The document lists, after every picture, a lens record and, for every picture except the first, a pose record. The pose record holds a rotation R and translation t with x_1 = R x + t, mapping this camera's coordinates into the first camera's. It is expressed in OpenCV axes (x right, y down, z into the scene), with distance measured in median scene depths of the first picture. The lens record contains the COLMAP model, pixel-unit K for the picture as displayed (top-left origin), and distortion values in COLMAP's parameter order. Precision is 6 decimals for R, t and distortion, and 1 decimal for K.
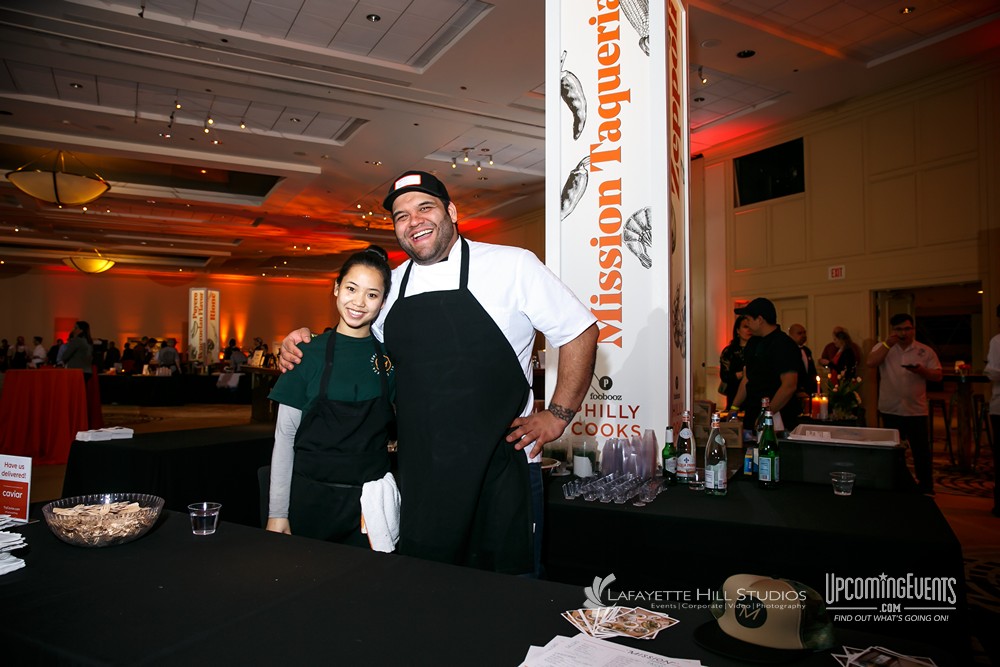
lens RADIAL K [[690.0, 0, 470.2], [0, 690.0, 331.5], [0, 0, 1]] dist [-0.007792, 0.049770]
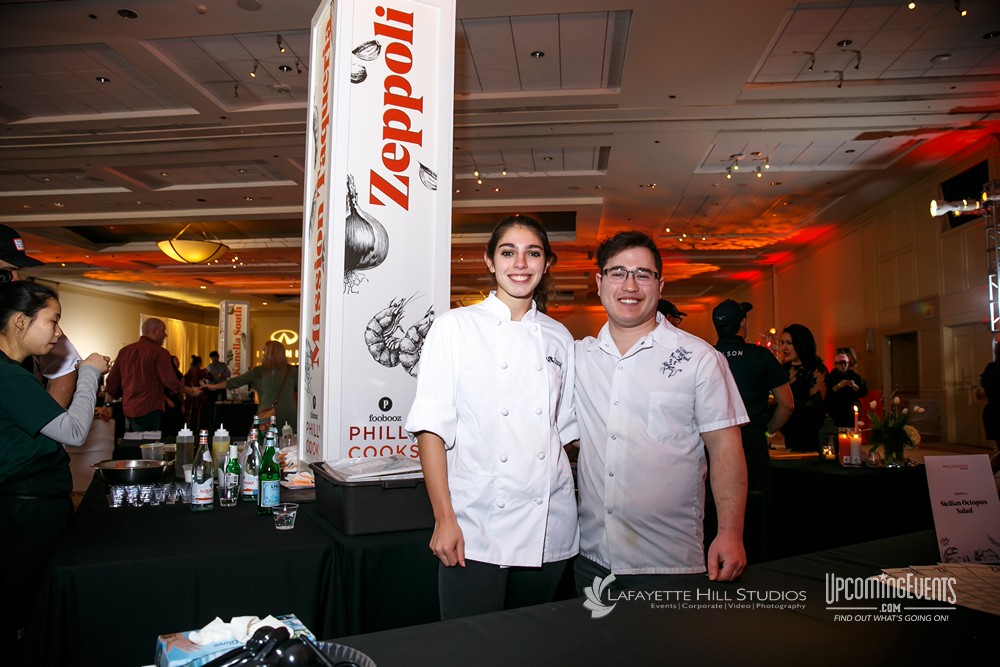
lens RADIAL K [[708.1, 0, 500.0], [0, 708.1, 333.5], [0, 0, 1]] dist [0.001099, 0.001618]
pose [[0.842676, -0.039649, -0.536958, 0.857406], [0.017743, 0.998788, -0.045906, 0.021788], [0.538128, 0.029157, 0.842359, 0.215078]]
